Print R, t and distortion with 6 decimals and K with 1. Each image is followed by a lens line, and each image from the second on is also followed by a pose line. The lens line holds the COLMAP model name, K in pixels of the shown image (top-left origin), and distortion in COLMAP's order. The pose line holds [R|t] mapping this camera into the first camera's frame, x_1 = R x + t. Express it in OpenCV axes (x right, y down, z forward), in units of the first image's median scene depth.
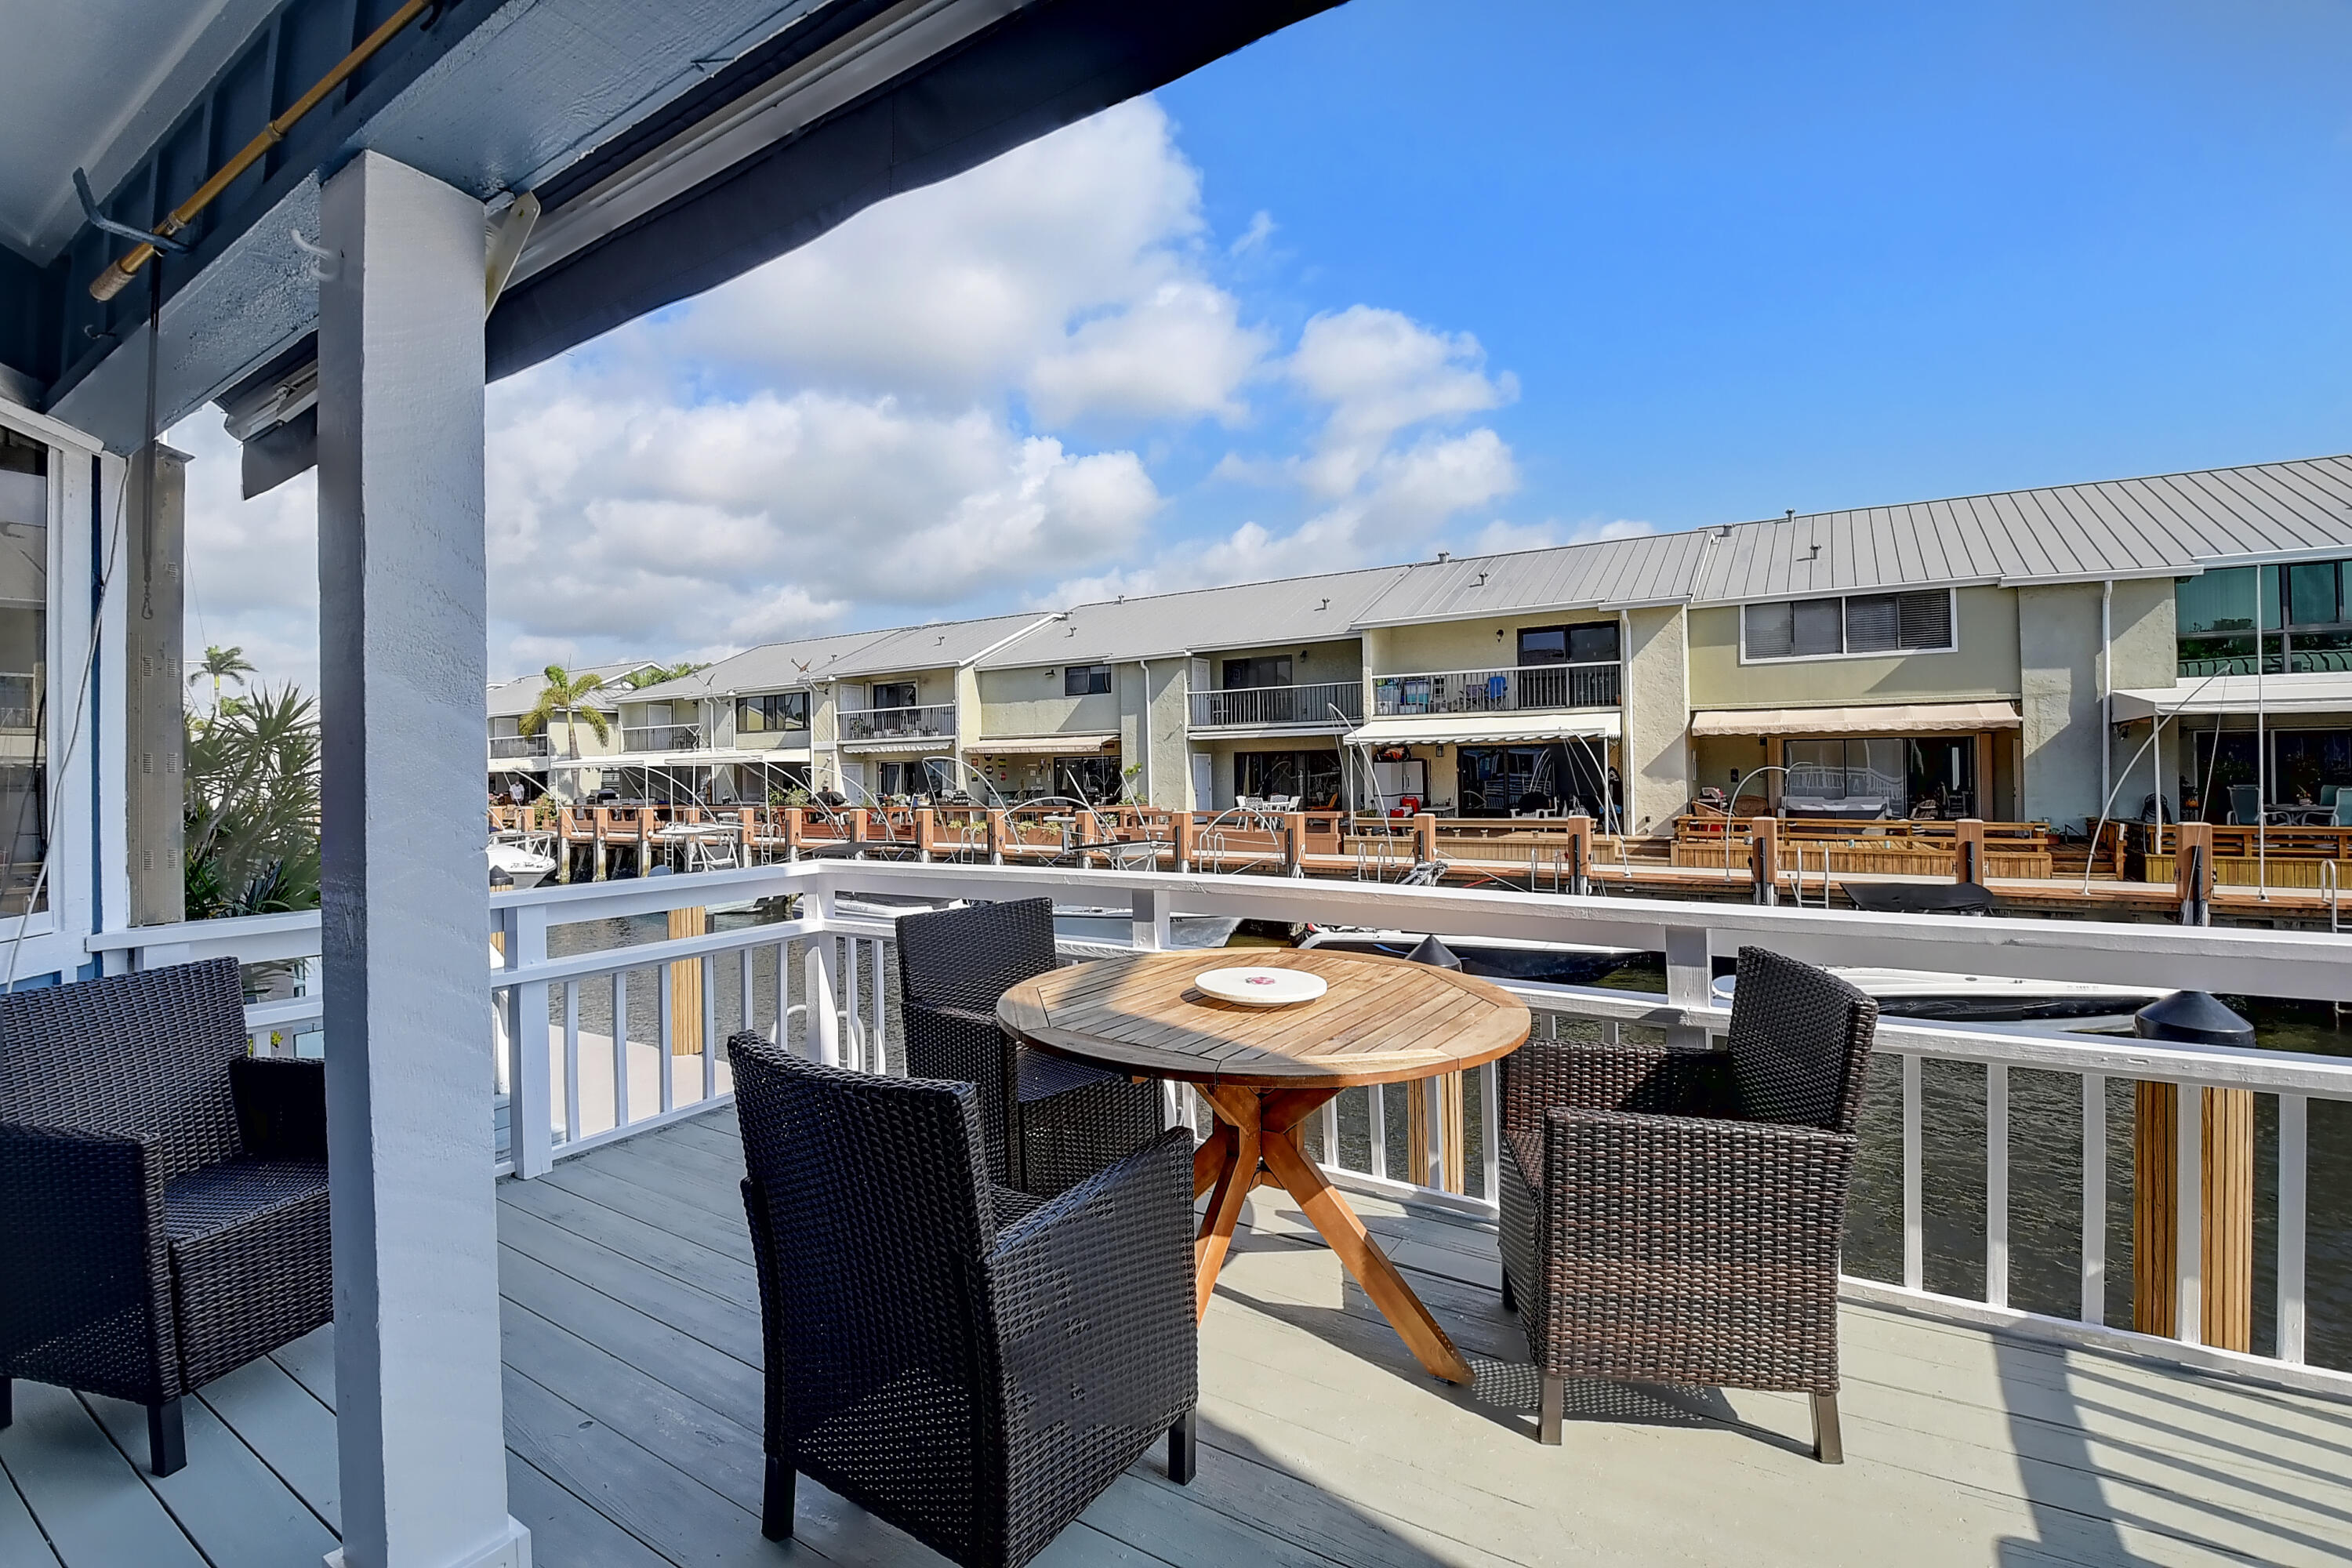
lens RADIAL K [[1040.3, 0, 1168.3], [0, 1040.3, 756.1], [0, 0, 1]] dist [0.017606, -0.021546]
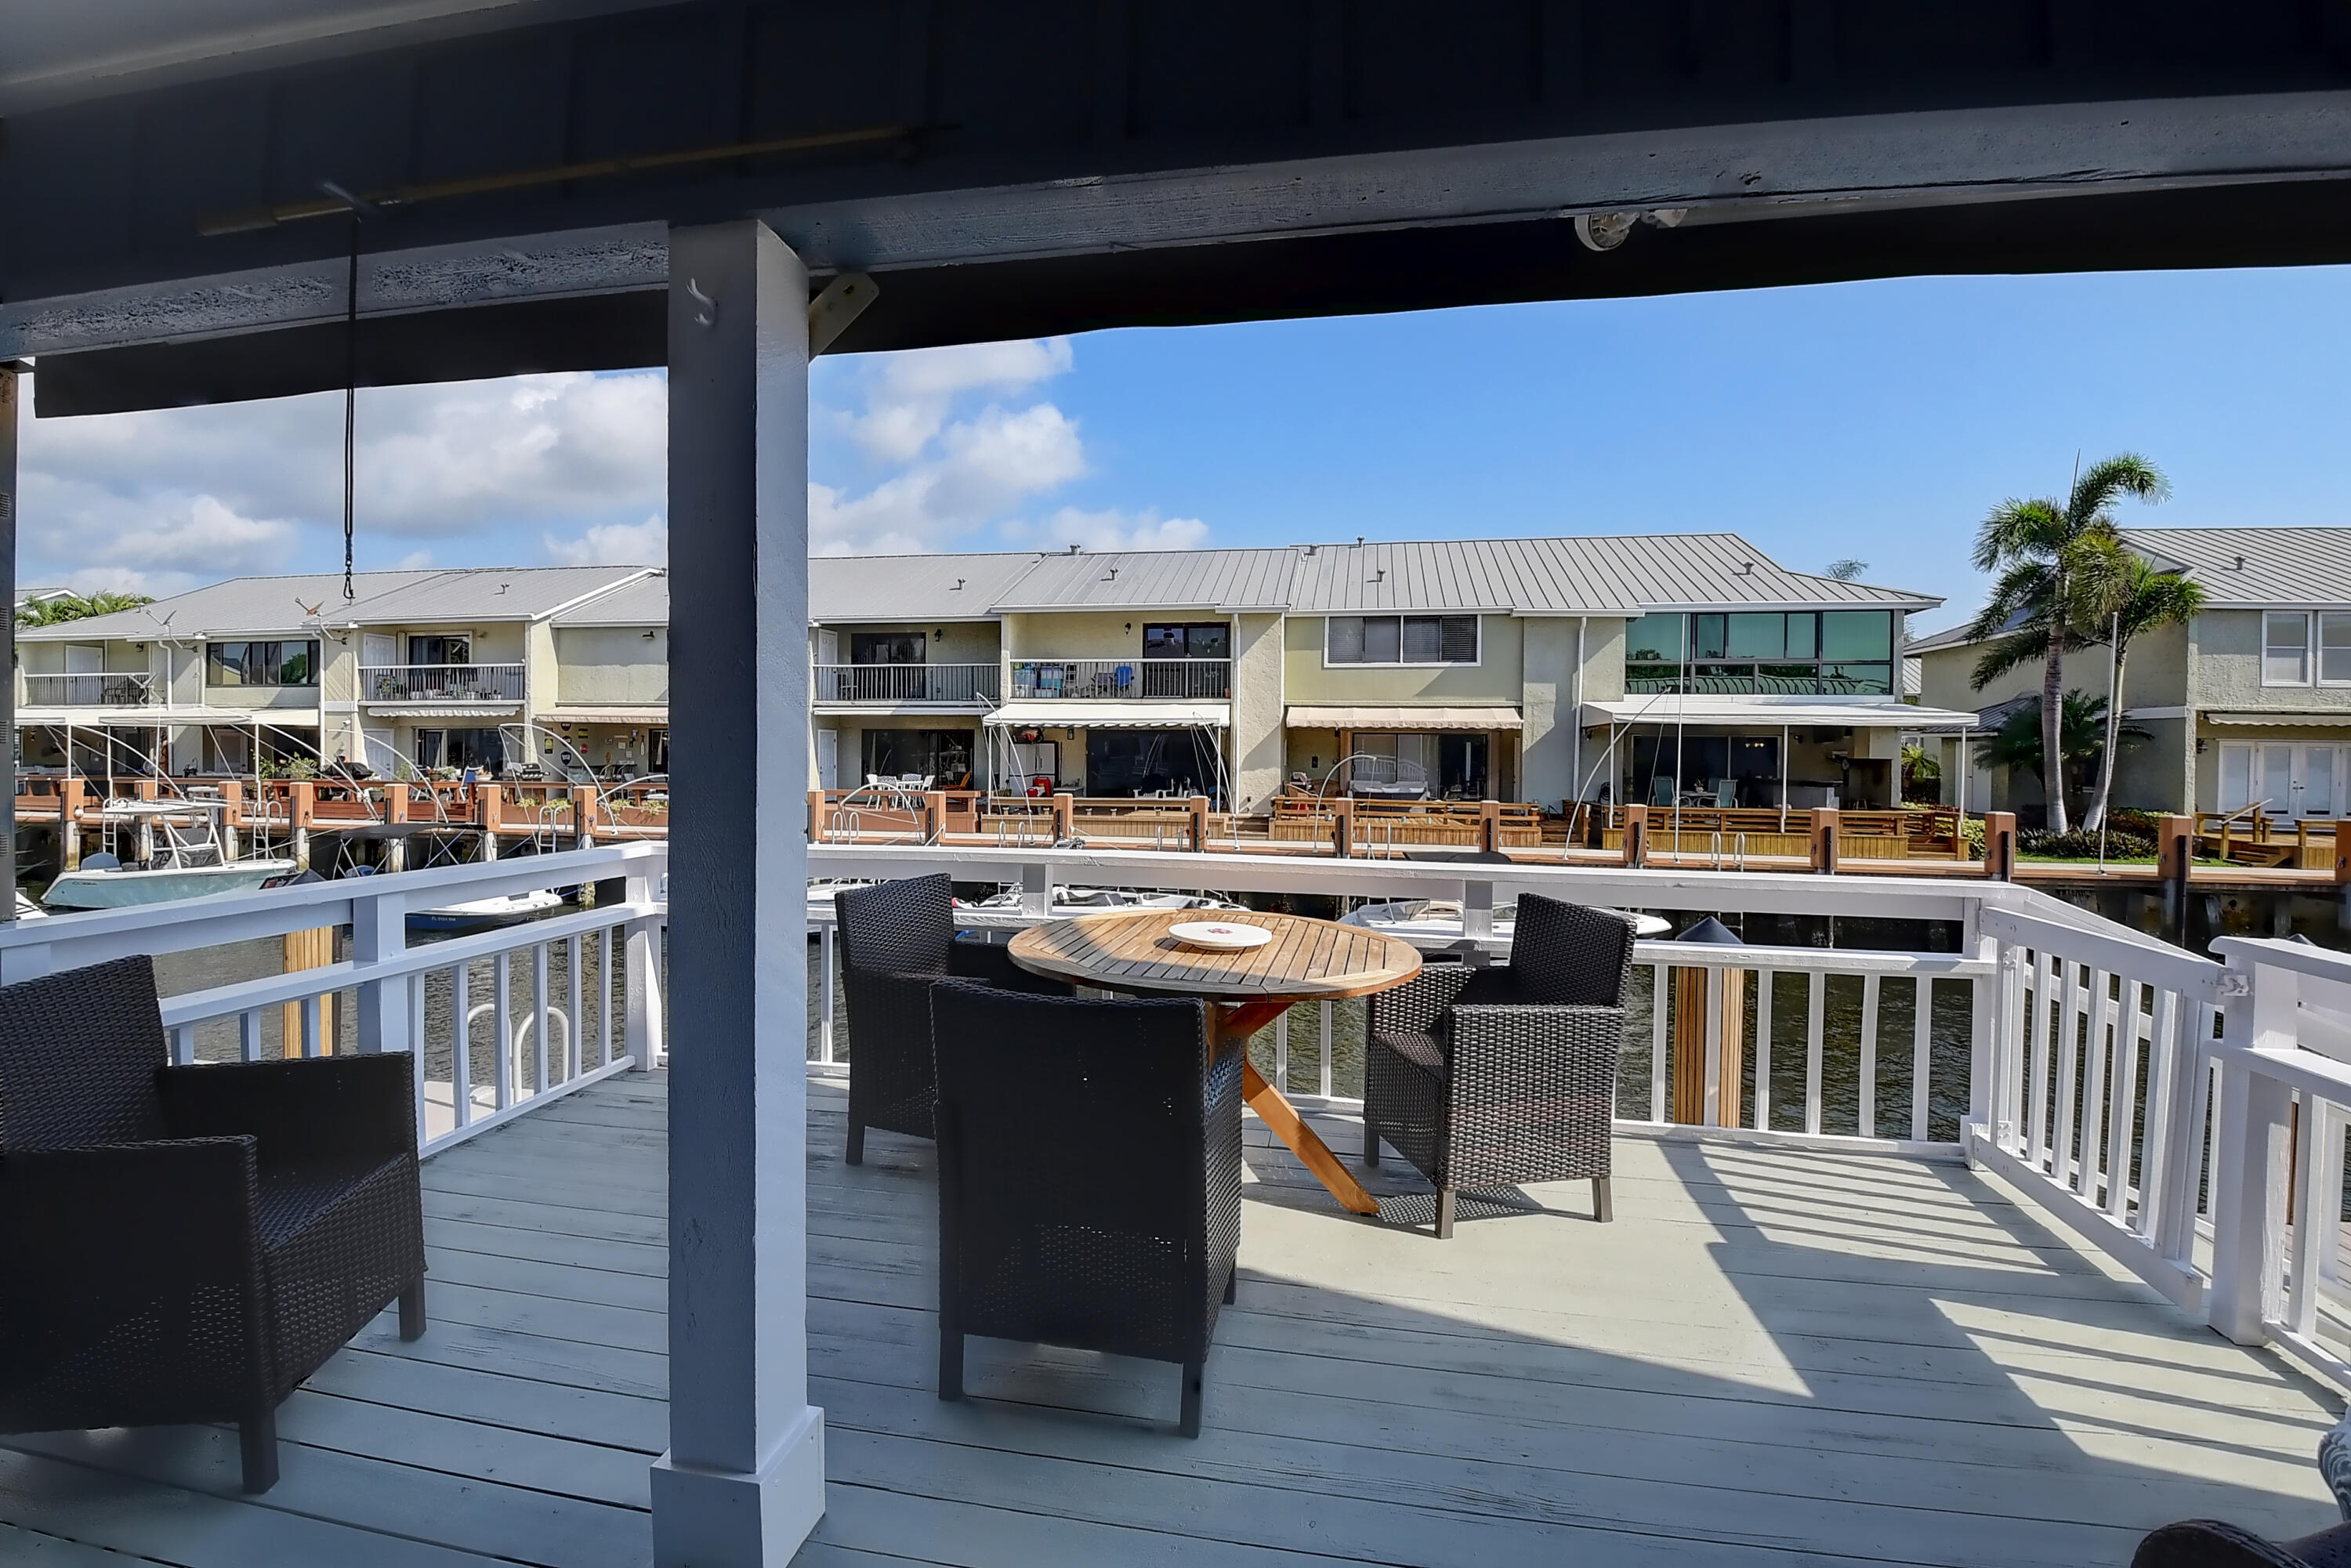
lens RADIAL K [[1039.8, 0, 1167.8], [0, 1039.8, 756.2], [0, 0, 1]] dist [0.017606, -0.021546]
pose [[0.926622, 0.019373, 0.375495, -0.046306], [-0.027075, 0.999517, 0.015244, -0.001362], [-0.375019, -0.024292, 0.926699, -0.014326]]
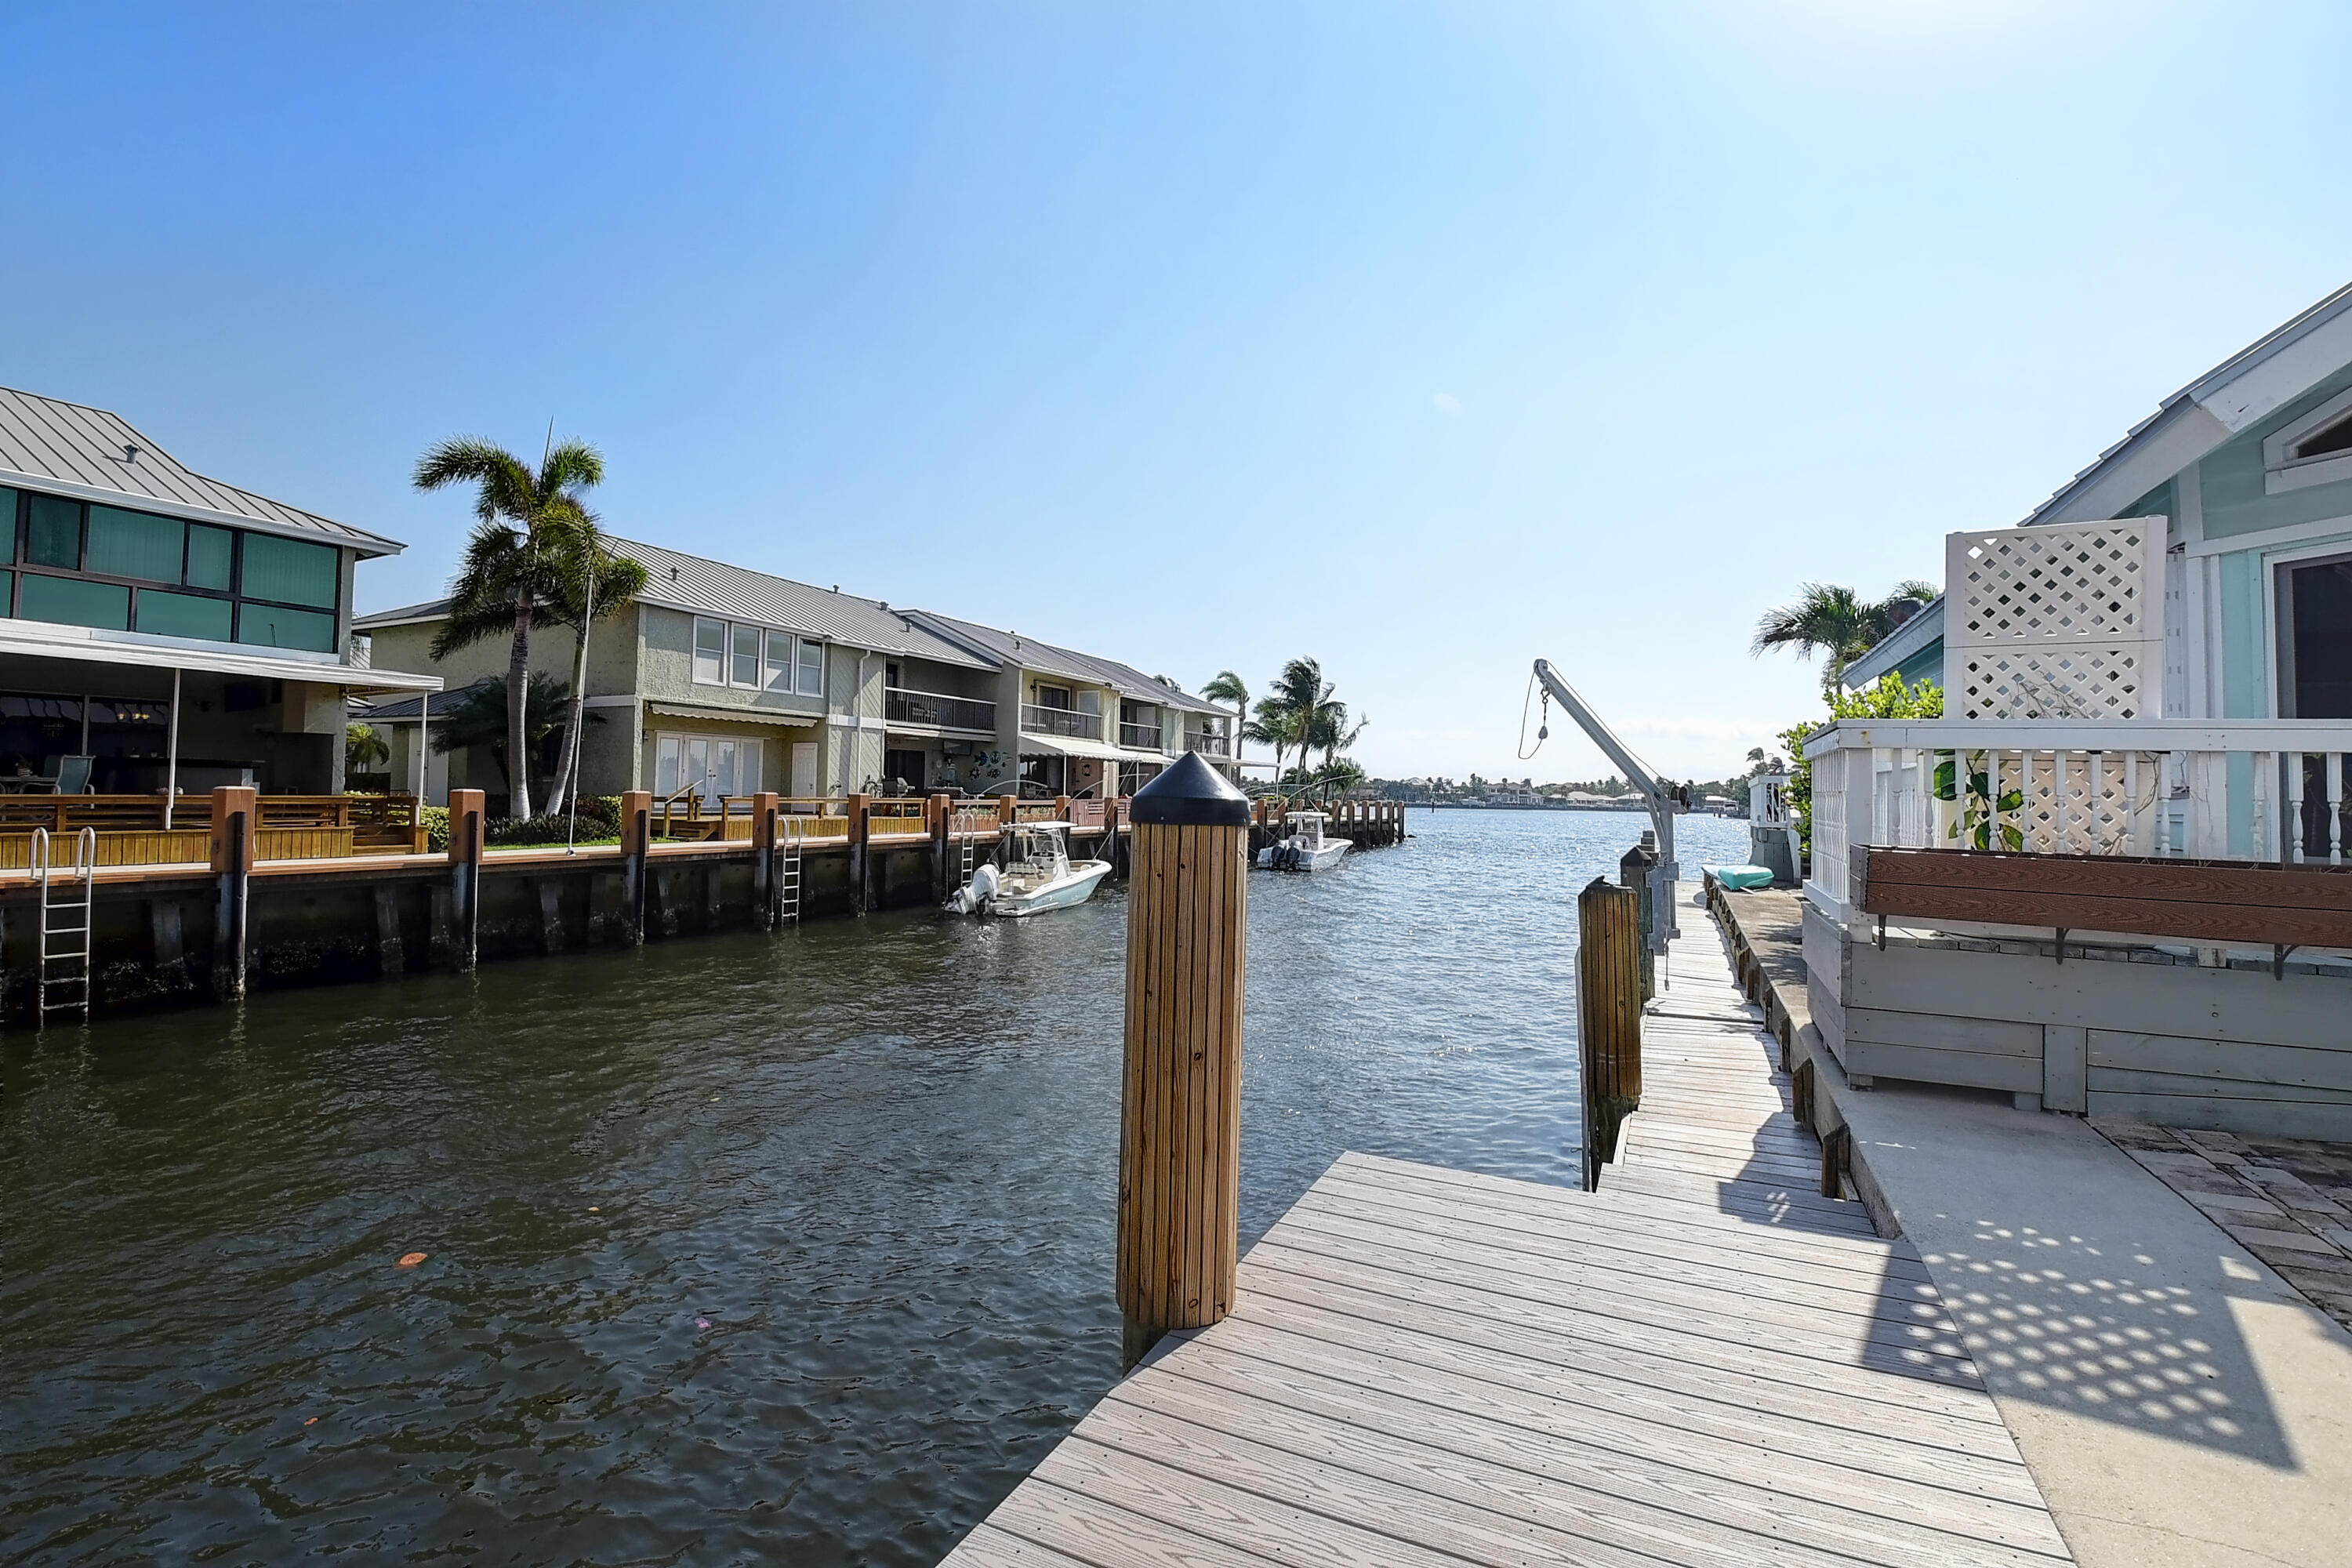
lens RADIAL K [[1037.7, 0, 1175.4], [0, 1037.7, 750.9], [0, 0, 1]] dist [0.039967, -0.044679]
pose [[-0.101082, 0.049135, 0.993664, 0.128673], [-0.023570, 0.998381, -0.051766, 0.035929], [-0.994599, -0.028653, -0.099760, 0.100839]]
